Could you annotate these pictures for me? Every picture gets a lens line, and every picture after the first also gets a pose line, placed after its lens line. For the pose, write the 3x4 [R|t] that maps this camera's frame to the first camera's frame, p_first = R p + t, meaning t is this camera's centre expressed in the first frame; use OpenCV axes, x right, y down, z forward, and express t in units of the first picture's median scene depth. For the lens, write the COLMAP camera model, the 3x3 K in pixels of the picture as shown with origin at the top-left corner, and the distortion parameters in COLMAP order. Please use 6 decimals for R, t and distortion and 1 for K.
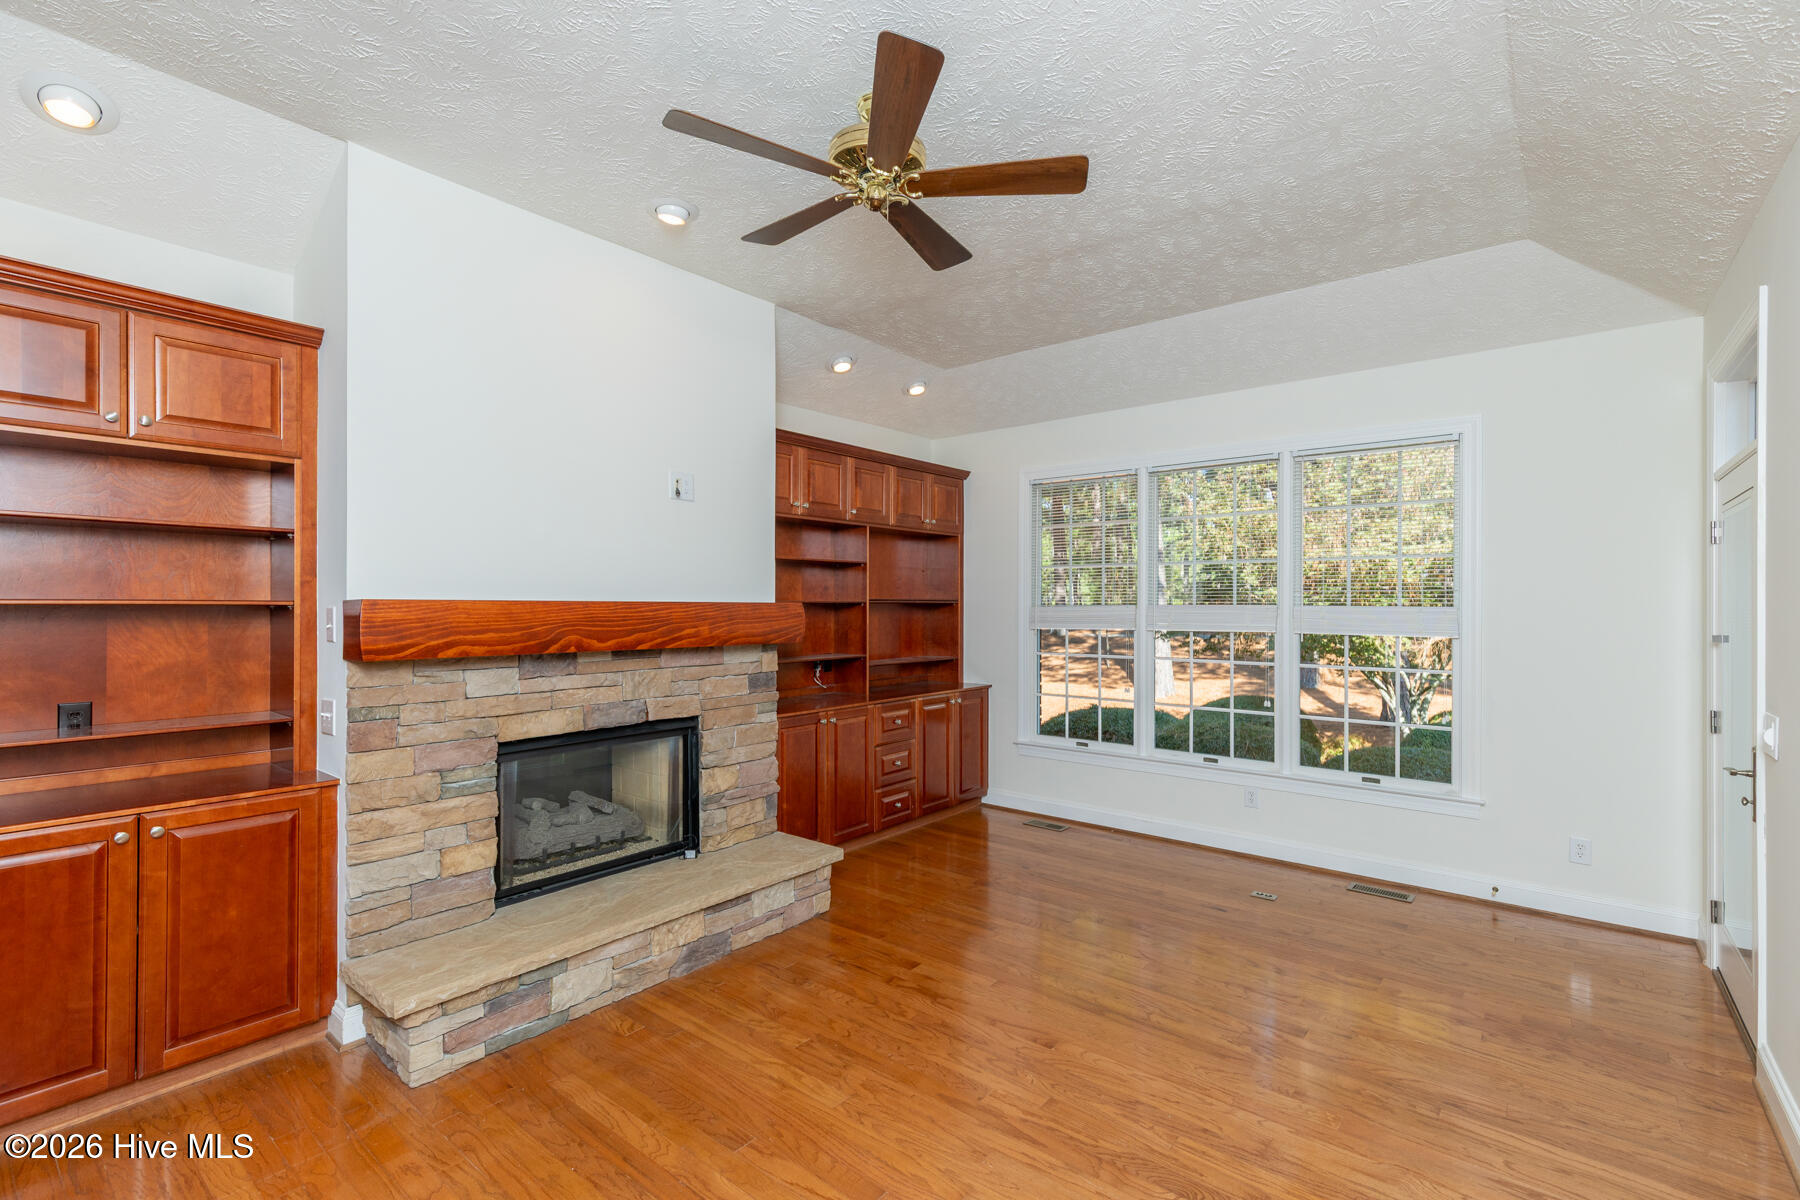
lens RADIAL K [[809.5, 0, 904.8], [0, 809.5, 600.7], [0, 0, 1]] dist [-0.000284, 0.000243]
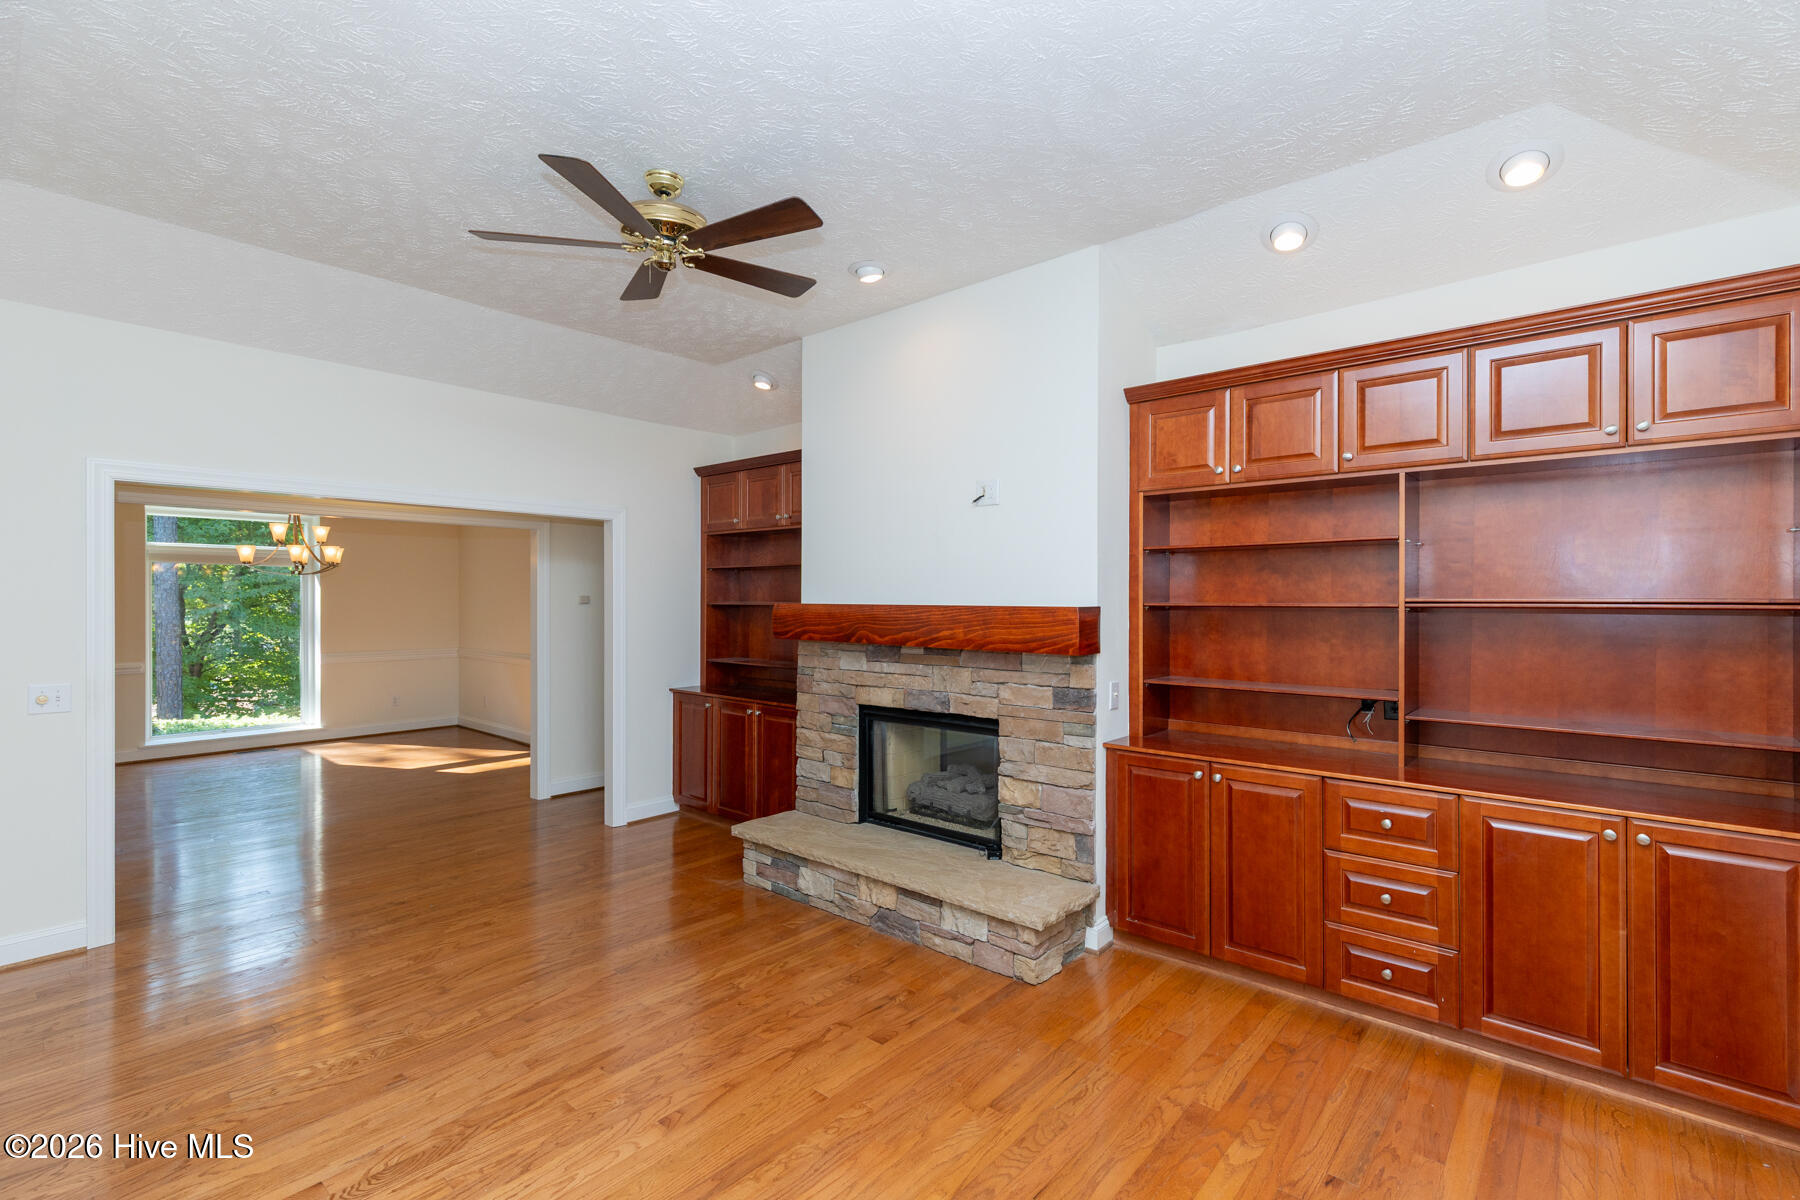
lens RADIAL K [[800.0, 0, 897.2], [0, 800.0, 606.6], [0, 0, 1]] dist [0.016109, -0.000296]
pose [[-0.035714, 0.001160, -0.999361, 0.764064], [-0.000854, 0.999999, 0.001191, 0.002179], [0.999362, 0.000896, -0.035713, 0.952059]]
